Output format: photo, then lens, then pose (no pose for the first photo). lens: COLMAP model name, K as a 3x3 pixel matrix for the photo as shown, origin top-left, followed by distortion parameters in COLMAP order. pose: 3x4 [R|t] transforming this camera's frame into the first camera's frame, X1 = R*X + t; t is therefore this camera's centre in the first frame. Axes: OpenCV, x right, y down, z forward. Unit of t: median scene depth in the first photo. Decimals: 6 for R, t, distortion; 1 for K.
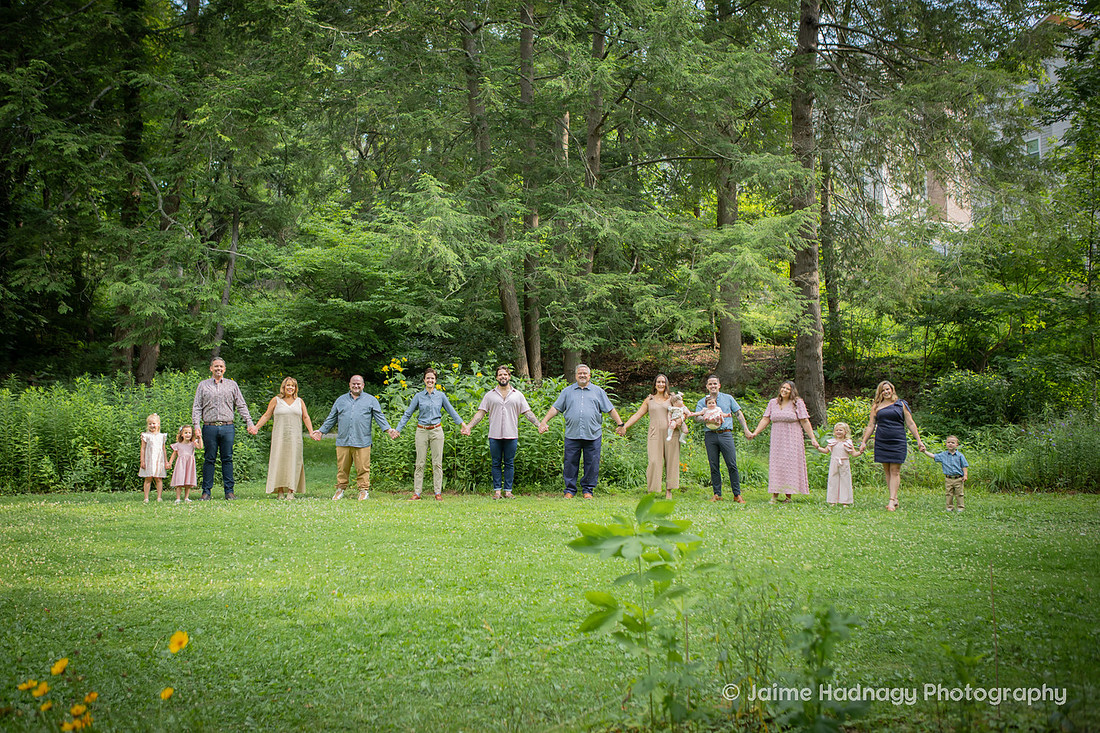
lens RADIAL K [[1122.1, 0, 512.3], [0, 1122.1, 366.4], [0, 0, 1]] dist [-0.000720, 0.000057]
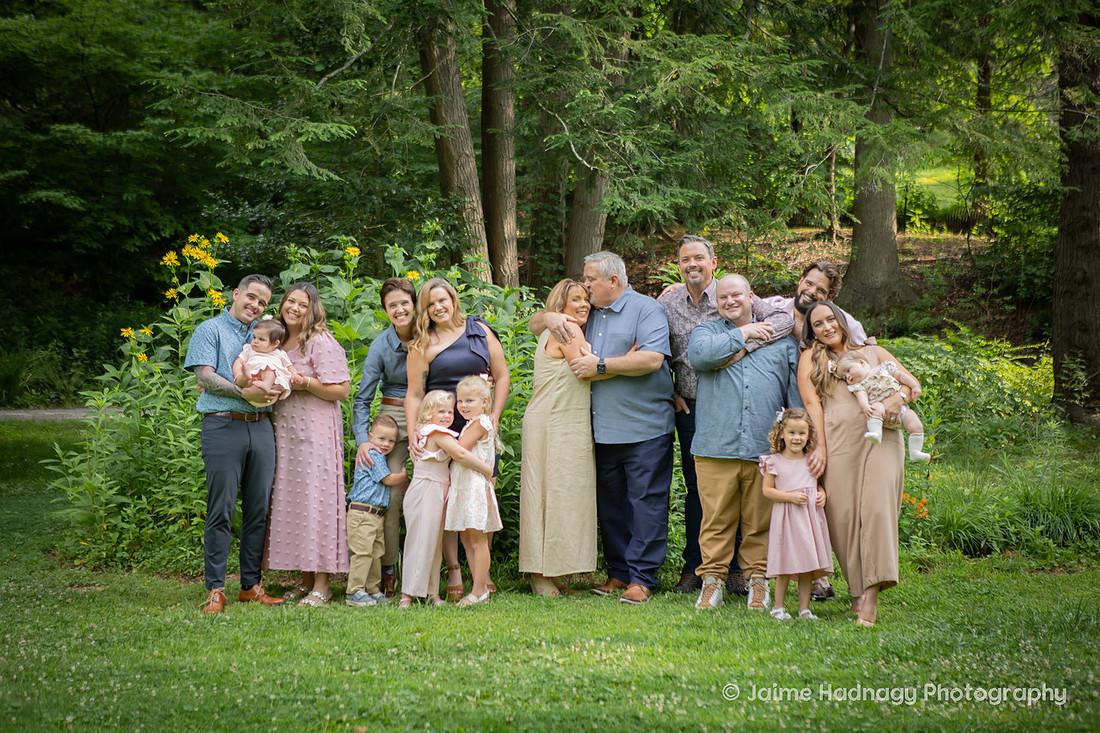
lens RADIAL K [[2029.8, 0, 550.0], [0, 2029.8, 366.5], [0, 0, 1]] dist [0.122359, 0.085221]
pose [[0.997767, 0.000749, 0.066791, -0.015169], [-0.003623, 0.999072, 0.042923, 0.004594], [-0.066697, -0.043070, 0.996843, 0.147829]]
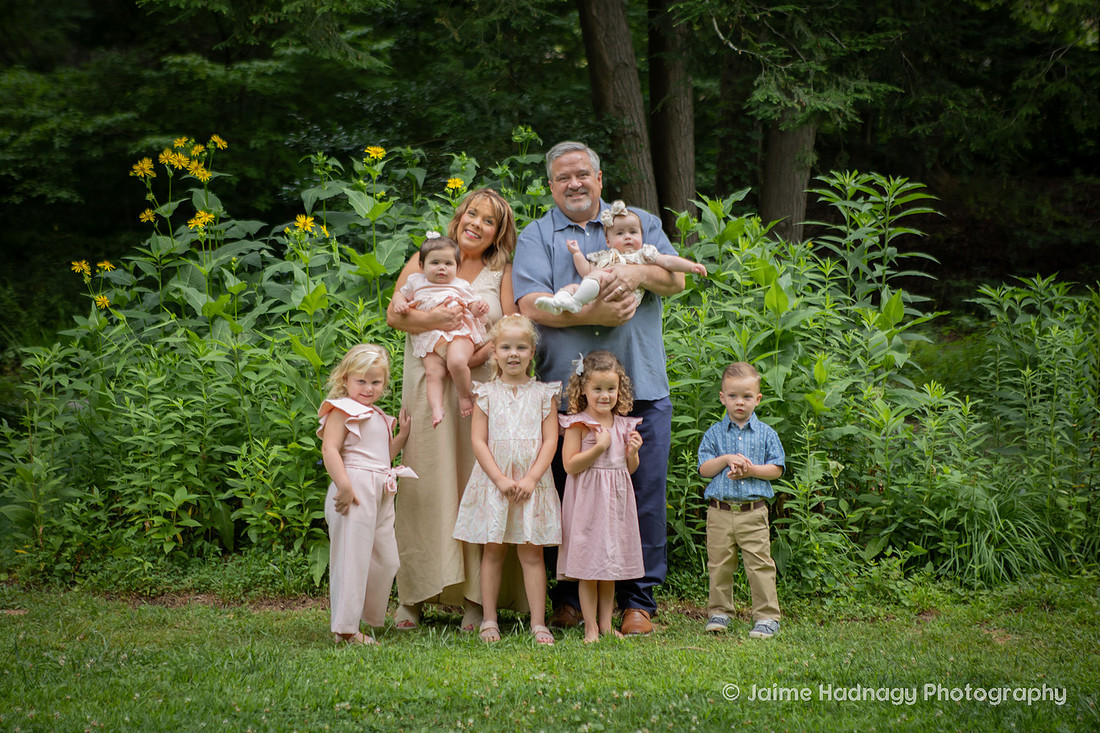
lens RADIAL K [[2377.6, 0, 533.0], [0, 2377.6, 341.1], [0, 0, 1]] dist [0.176004, -0.239986]
pose [[0.998494, -0.002339, -0.054815, 0.012363], [0.004192, 0.999423, 0.033715, 0.014267], [0.054704, -0.033894, 0.997927, 0.206318]]
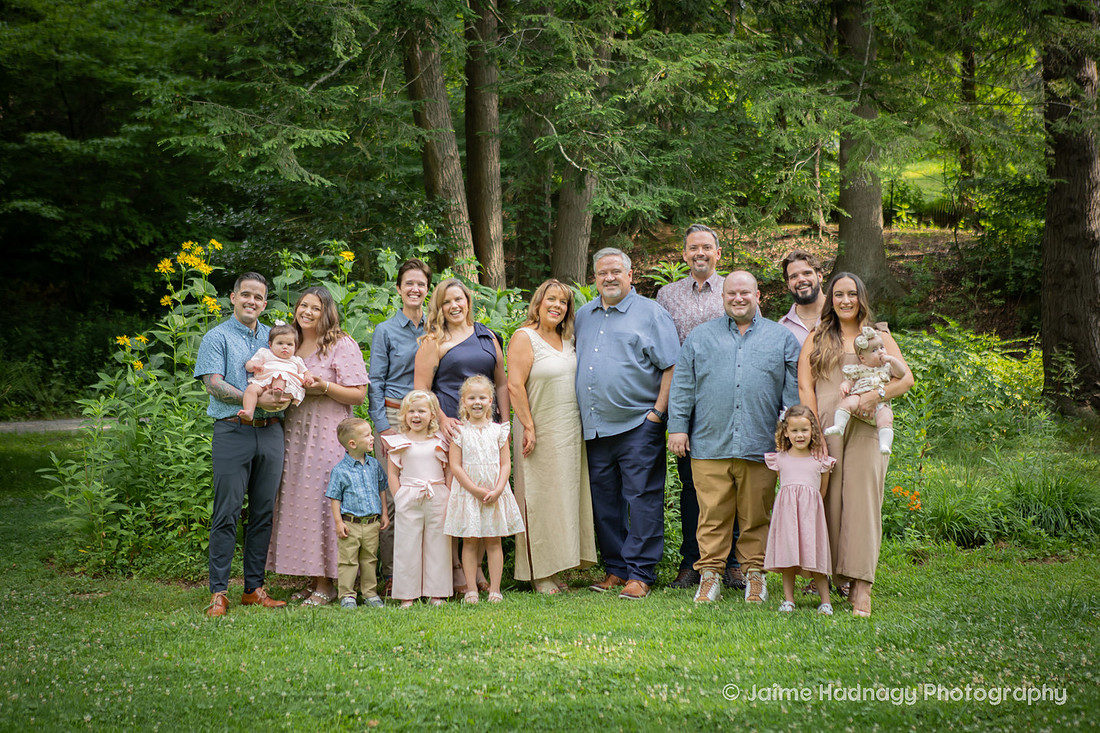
lens RADIAL K [[2070.2, 0, 550.0], [0, 2070.2, 366.5], [0, 0, 1]] dist [0.100007, 0.341853]
pose [[0.997012, -0.016729, 0.075418, -0.018066], [0.013635, 0.999051, 0.041365, 0.004706], [-0.076039, -0.040213, 0.996294, 0.137937]]
